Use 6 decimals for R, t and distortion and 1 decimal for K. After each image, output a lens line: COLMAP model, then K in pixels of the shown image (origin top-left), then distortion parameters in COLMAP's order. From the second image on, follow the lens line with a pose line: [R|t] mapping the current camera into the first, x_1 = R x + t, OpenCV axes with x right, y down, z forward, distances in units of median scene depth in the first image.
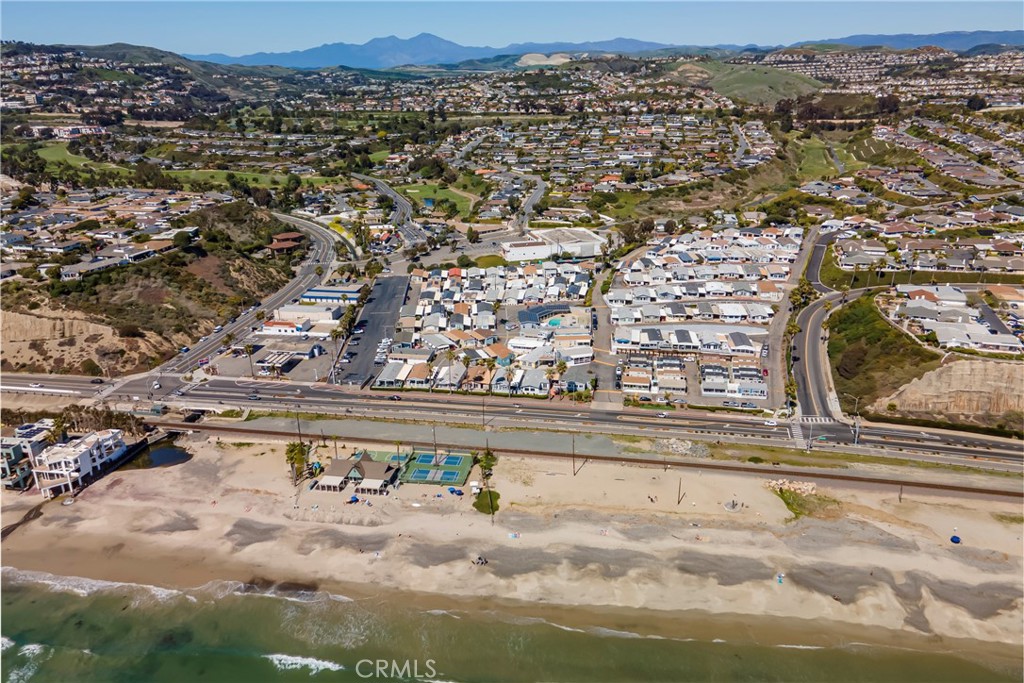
lens RADIAL K [[769.9, 0, 505.1], [0, 769.9, 341.6], [0, 0, 1]] dist [0.035810, 0.044101]
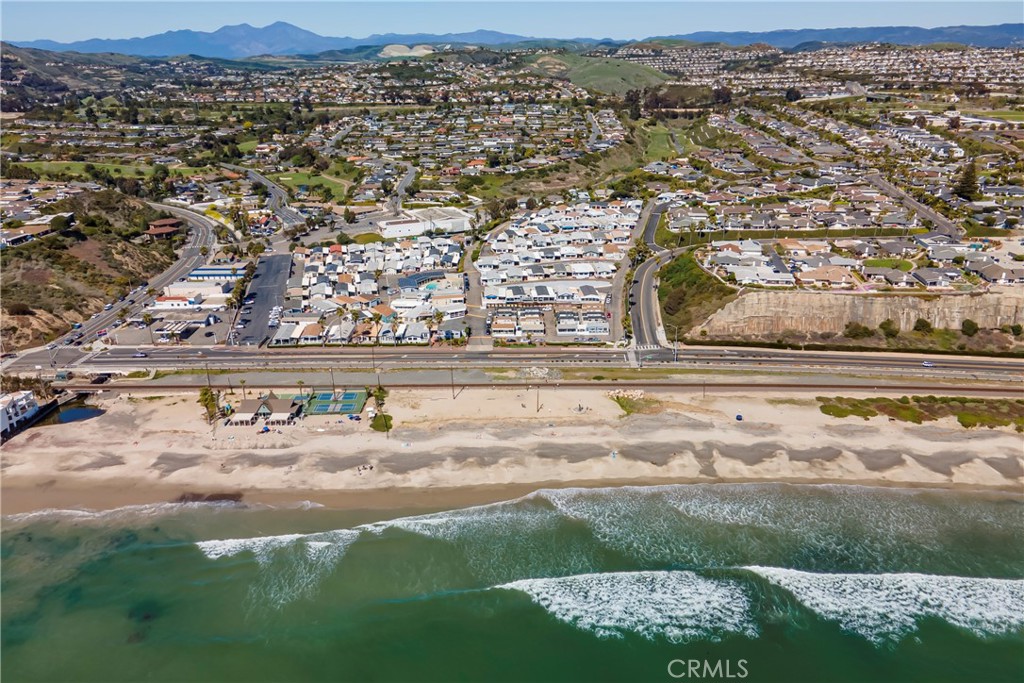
lens RADIAL K [[769.9, 0, 510.5], [0, 769.9, 342.9], [0, 0, 1]] dist [0.035810, 0.044101]
pose [[0.985269, -0.057276, 0.161138, -0.007509], [0.055535, 0.998340, 0.015290, 0.047465], [-0.161746, -0.006116, 0.986814, -0.130944]]
